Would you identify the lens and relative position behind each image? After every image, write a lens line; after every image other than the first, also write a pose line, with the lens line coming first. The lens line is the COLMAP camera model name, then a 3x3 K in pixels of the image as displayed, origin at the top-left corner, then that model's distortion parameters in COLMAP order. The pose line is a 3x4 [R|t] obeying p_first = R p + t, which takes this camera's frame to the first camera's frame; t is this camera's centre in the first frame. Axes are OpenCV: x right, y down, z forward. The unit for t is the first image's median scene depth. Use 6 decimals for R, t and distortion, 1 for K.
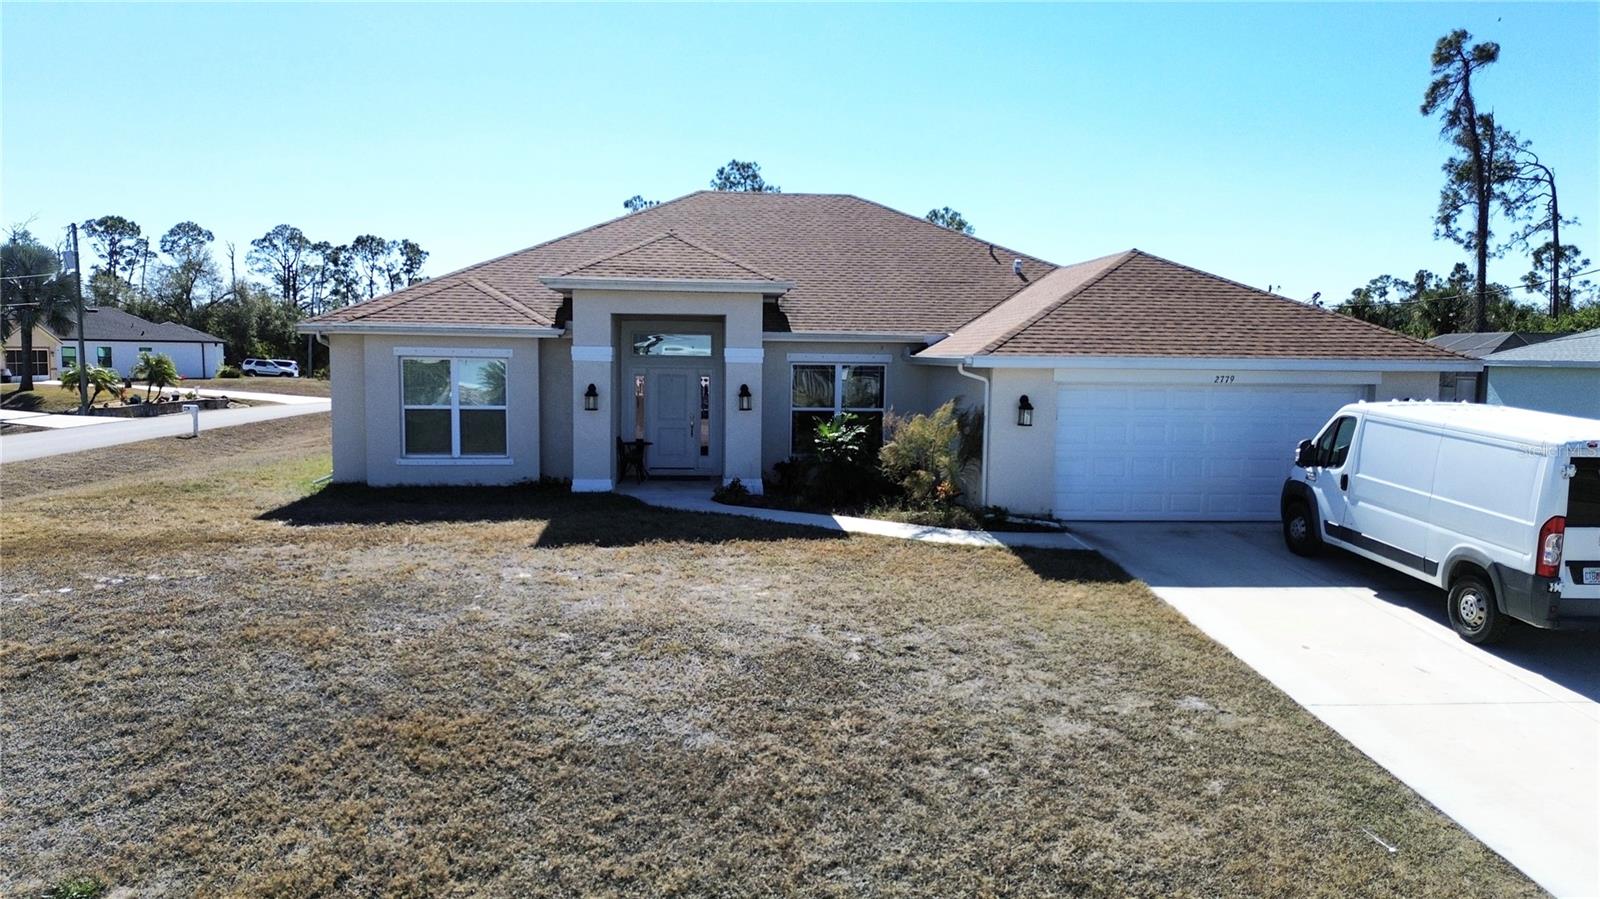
lens RADIAL K [[1120.5, 0, 800.0], [0, 1120.5, 449.5], [0, 0, 1]] dist [0.076097, -0.074111]
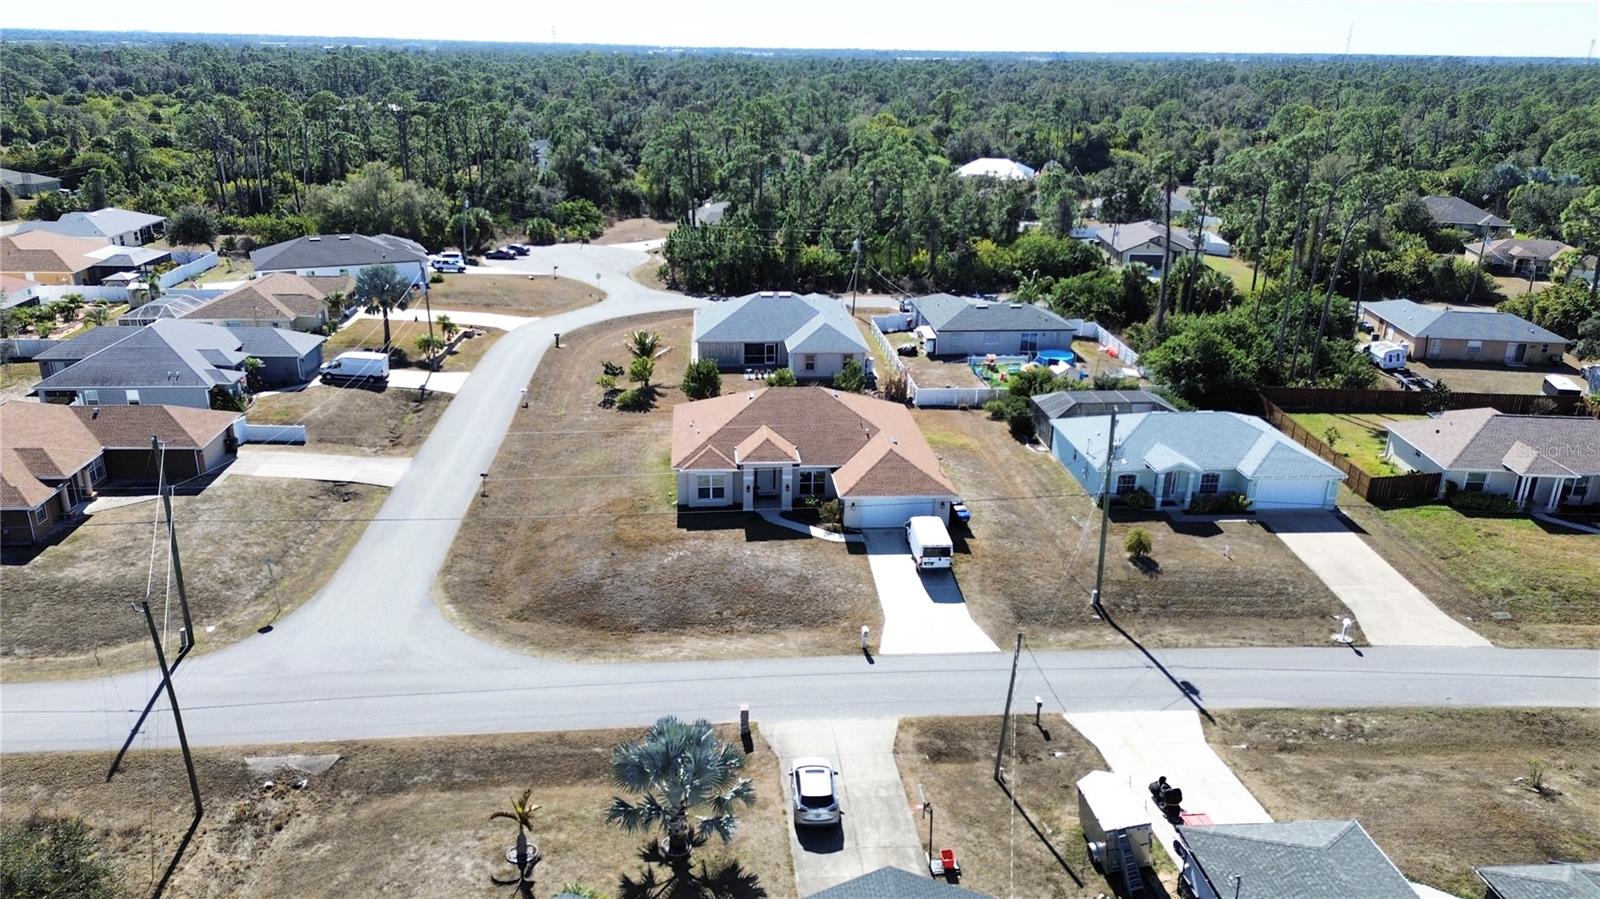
lens RADIAL K [[1115.3, 0, 800.0], [0, 1115.3, 449.5], [0, 0, 1]] dist [0.129216, -0.229312]
pose [[0.999987, 0.005000, 0.000109, -0.008929], [-0.004857, 0.965733, 0.259494, -1.377355], [0.001192, -0.259491, 0.965745, -3.146809]]
